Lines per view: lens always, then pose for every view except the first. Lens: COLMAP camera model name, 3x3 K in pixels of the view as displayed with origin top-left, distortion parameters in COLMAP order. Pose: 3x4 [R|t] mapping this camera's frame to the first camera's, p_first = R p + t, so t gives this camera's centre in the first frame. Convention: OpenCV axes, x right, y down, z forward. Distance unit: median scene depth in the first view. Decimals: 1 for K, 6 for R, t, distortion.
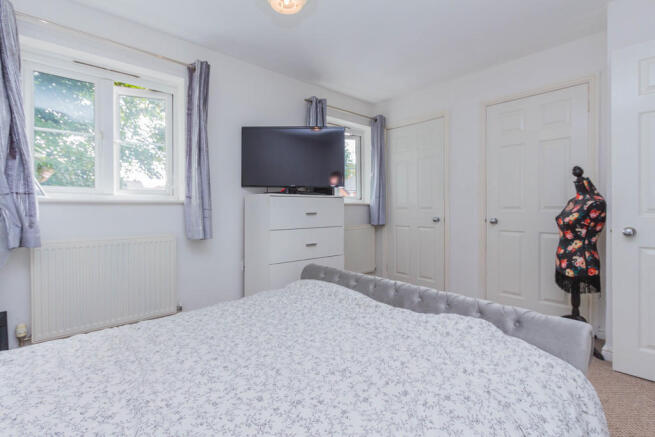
lens RADIAL K [[312.0, 0, 326.8], [0, 312.0, 210.7], [0, 0, 1]] dist [-0.000409, -0.000032]
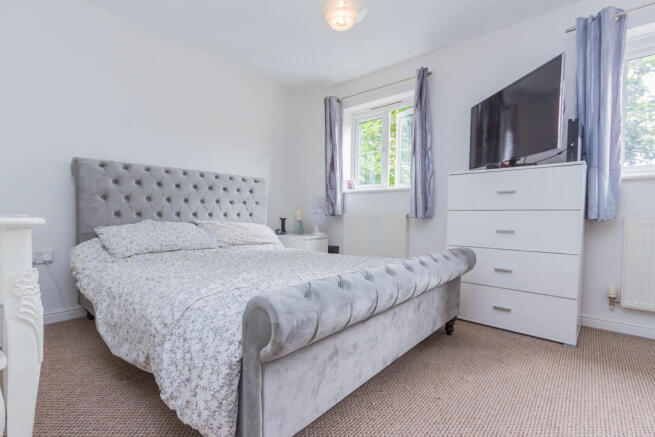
lens RADIAL K [[312.0, 0, 326.8], [0, 312.0, 210.7], [0, 0, 1]] dist [-0.000409, -0.000032]
pose [[0.127890, 0.002238, -0.991786, 0.712944], [-0.014513, 0.999895, 0.000384, 0.066459], [0.991682, 0.014345, 0.127909, 0.479346]]
